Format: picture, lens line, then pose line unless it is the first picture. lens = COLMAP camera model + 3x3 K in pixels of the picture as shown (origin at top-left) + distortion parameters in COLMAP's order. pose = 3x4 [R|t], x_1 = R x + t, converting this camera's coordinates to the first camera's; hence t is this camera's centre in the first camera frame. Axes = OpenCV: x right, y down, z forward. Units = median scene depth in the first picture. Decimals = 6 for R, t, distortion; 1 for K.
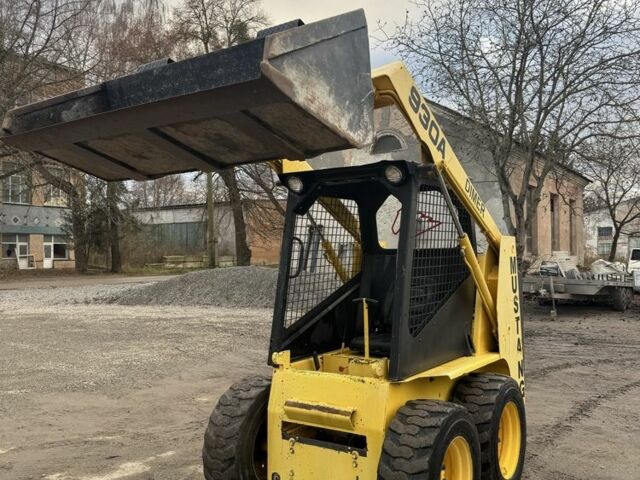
lens RADIAL K [[599.0, 0, 317.4], [0, 599.0, 239.8], [0, 0, 1]] dist [0.044470, 0.000000]
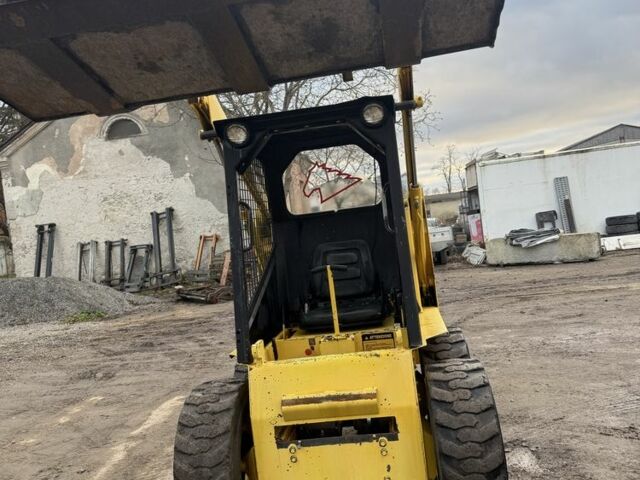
lens RADIAL K [[599.0, 0, 317.9], [0, 599.0, 243.4], [0, 0, 1]] dist [0.044470, 0.000000]
pose [[0.881059, -0.103358, 0.461575, -0.348676], [0.095856, 0.994601, 0.039745, 0.032795], [-0.463192, 0.009227, 0.886210, 0.261168]]
